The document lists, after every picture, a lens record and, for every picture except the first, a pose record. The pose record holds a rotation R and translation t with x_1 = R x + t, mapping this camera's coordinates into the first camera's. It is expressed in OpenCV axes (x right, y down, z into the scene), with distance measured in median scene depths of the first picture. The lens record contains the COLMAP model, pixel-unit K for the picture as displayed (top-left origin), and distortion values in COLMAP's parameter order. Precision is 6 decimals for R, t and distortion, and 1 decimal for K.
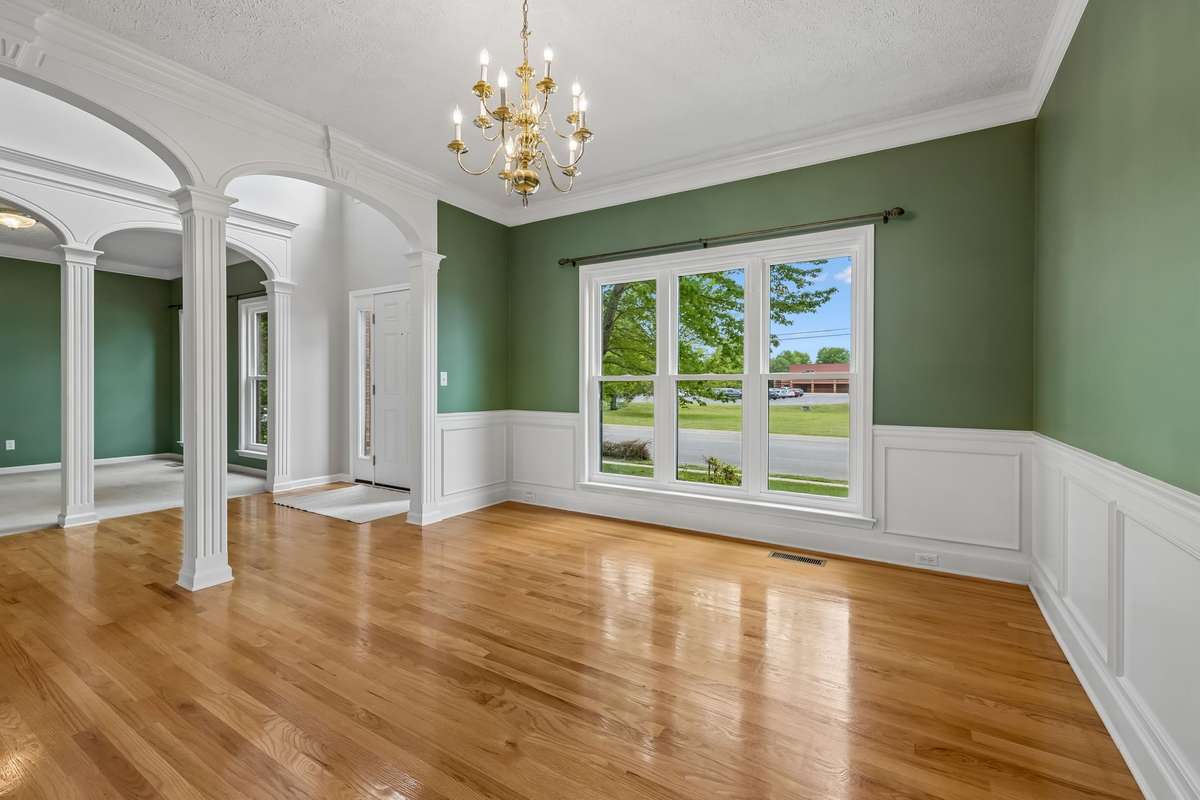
lens RADIAL K [[522.4, 0, 599.4], [0, 522.4, 392.4], [0, 0, 1]] dist [0.014044, 0.000087]
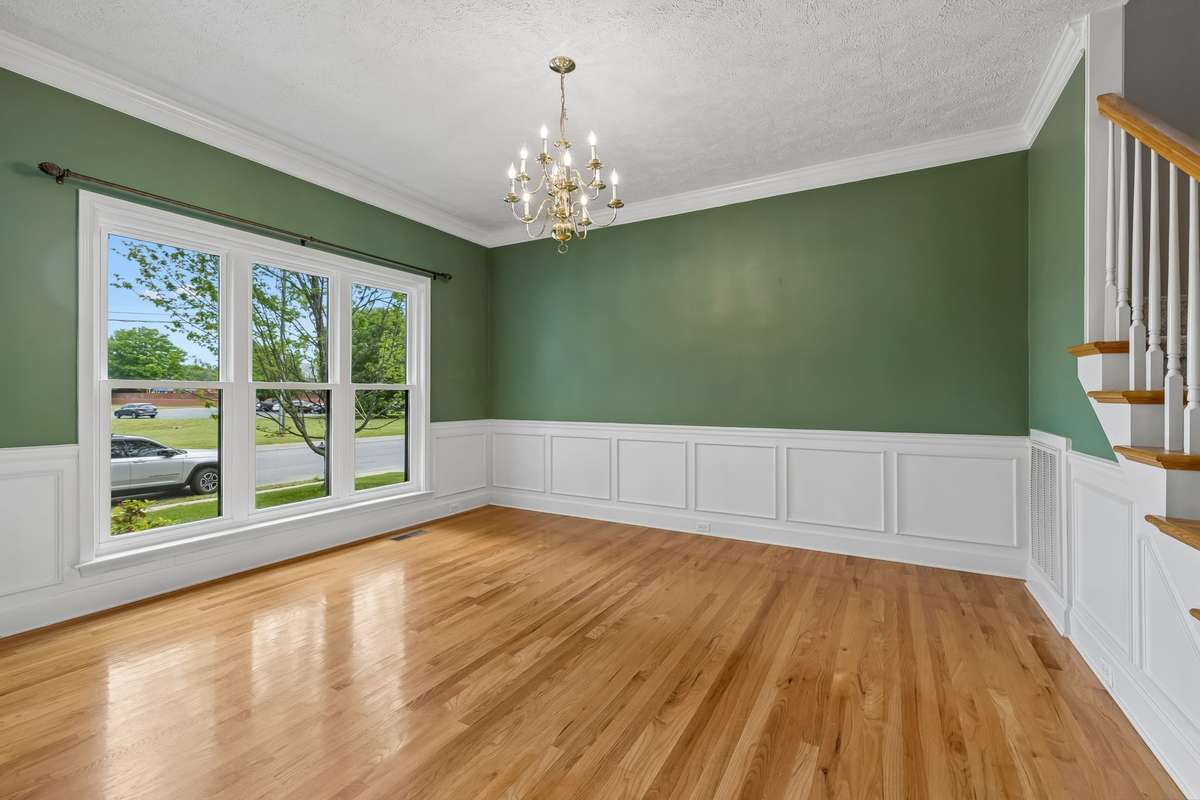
lens RADIAL K [[523.9, 0, 601.1], [0, 523.9, 399.6], [0, 0, 1]] dist [0.002959, 0.000261]
pose [[-0.055420, -0.016476, 0.998327, -0.753319], [0.012167, 0.999778, 0.017176, -0.014785], [-0.998389, 0.013098, -0.055207, 0.533399]]
